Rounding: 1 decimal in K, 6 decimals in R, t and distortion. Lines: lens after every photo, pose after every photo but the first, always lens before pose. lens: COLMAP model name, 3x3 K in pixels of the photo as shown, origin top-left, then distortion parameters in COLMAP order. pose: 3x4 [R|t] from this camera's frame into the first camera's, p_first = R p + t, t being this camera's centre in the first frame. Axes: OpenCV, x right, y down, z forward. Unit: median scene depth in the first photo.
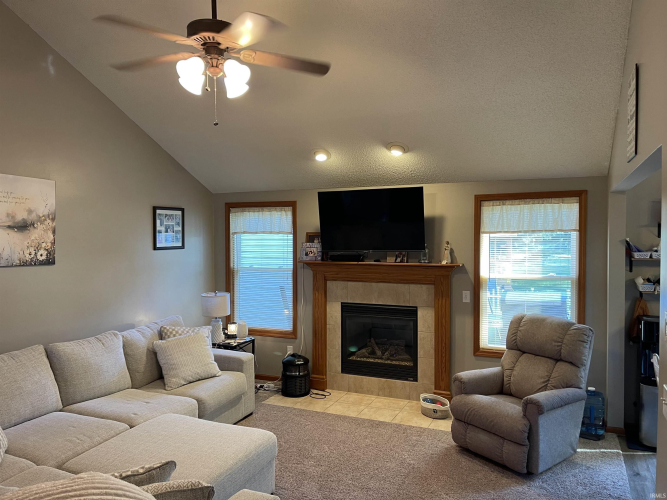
lens RADIAL K [[509.0, 0, 333.5], [0, 509.0, 250.0], [0, 0, 1]] dist [0.039419, -0.006735]
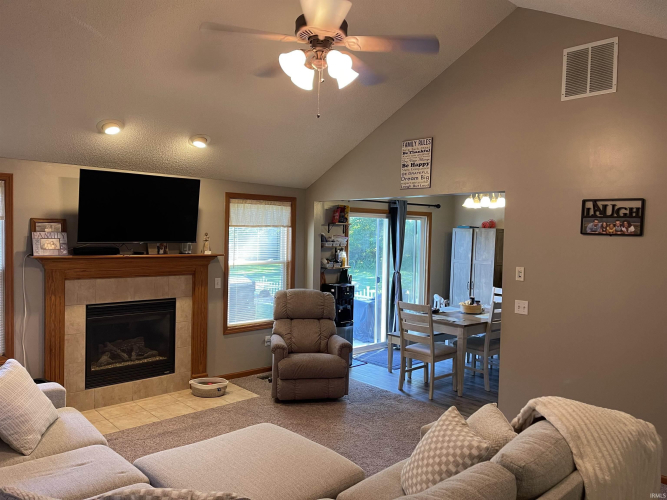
lens RADIAL K [[509.0, 0, 333.5], [0, 509.0, 250.0], [0, 0, 1]] dist [0.039419, -0.006735]
pose [[0.401366, -0.016859, 0.915763, -0.633754], [0.007835, 0.999857, 0.014973, 0.004455], [-0.915884, 0.001165, 0.401441, 0.314149]]
